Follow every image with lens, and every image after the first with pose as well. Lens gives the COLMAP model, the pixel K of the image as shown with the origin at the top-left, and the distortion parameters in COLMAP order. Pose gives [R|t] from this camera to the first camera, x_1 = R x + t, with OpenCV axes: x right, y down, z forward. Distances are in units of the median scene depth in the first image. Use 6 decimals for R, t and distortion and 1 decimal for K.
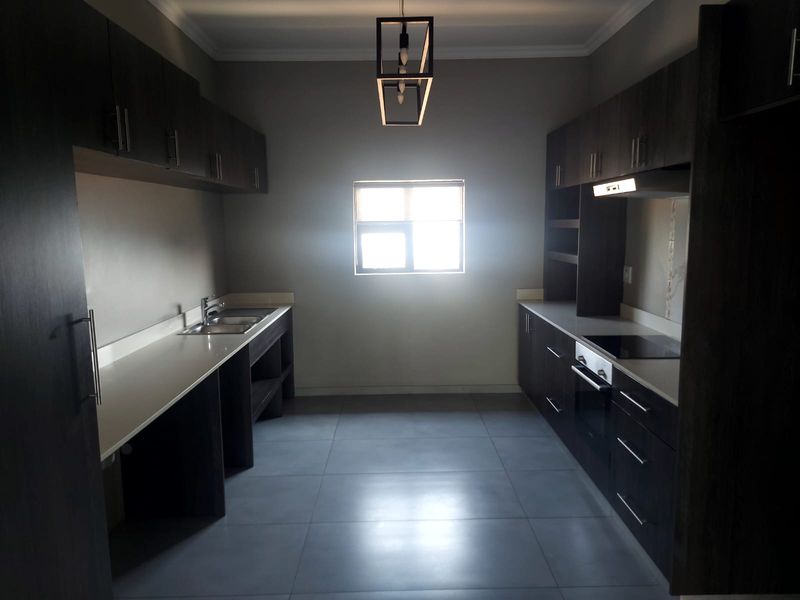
lens RADIAL K [[580.4, 0, 404.4], [0, 580.4, 300.0], [0, 0, 1]] dist [0.071288, -0.004542]
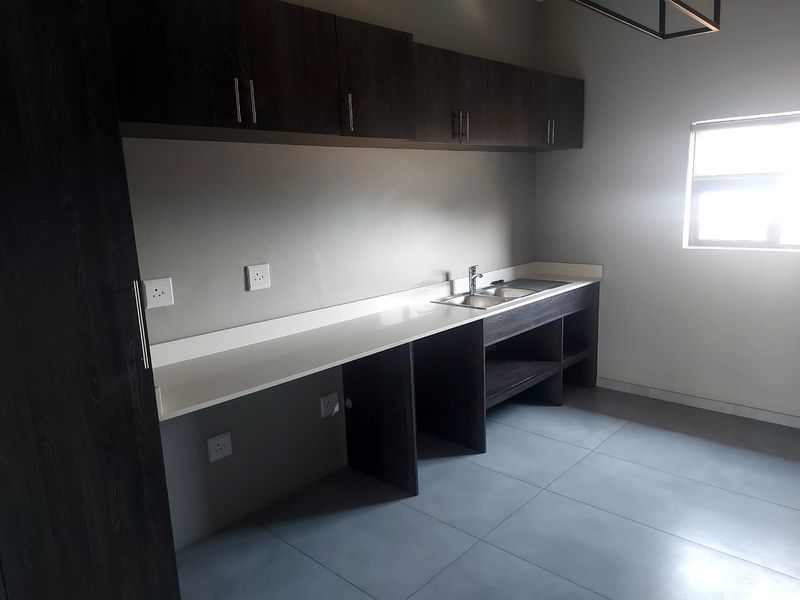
lens RADIAL K [[580.4, 0, 404.4], [0, 580.4, 300.0], [0, 0, 1]] dist [0.071288, -0.004542]
pose [[0.725571, 0.115313, -0.678417, 0.205328], [-0.064654, 0.992922, 0.099624, -0.032662], [0.685103, -0.028422, 0.727891, 0.208365]]
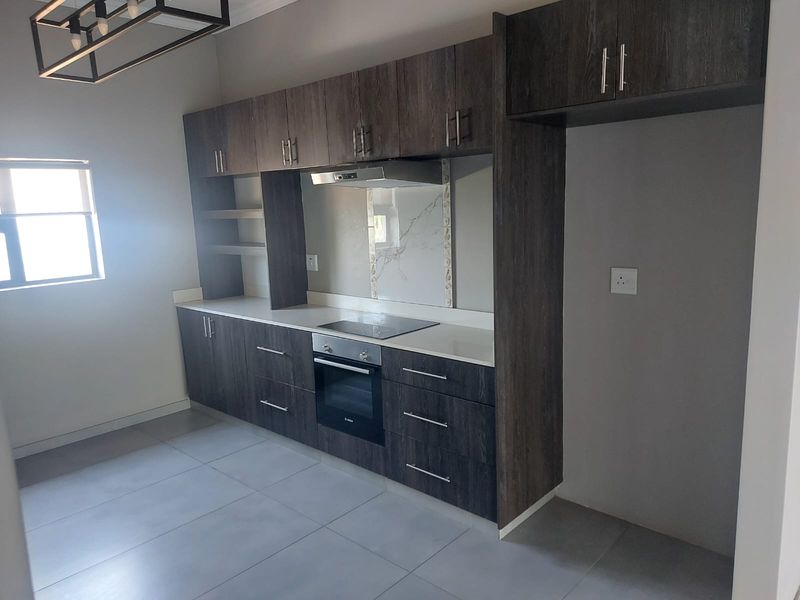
lens RADIAL K [[580.4, 0, 404.4], [0, 580.4, 300.0], [0, 0, 1]] dist [0.071288, -0.004542]
pose [[0.693558, -0.129643, 0.708639, -0.213216], [0.123337, 0.990519, 0.060499, -0.018128], [-0.709764, 0.045442, 0.702972, 0.158874]]
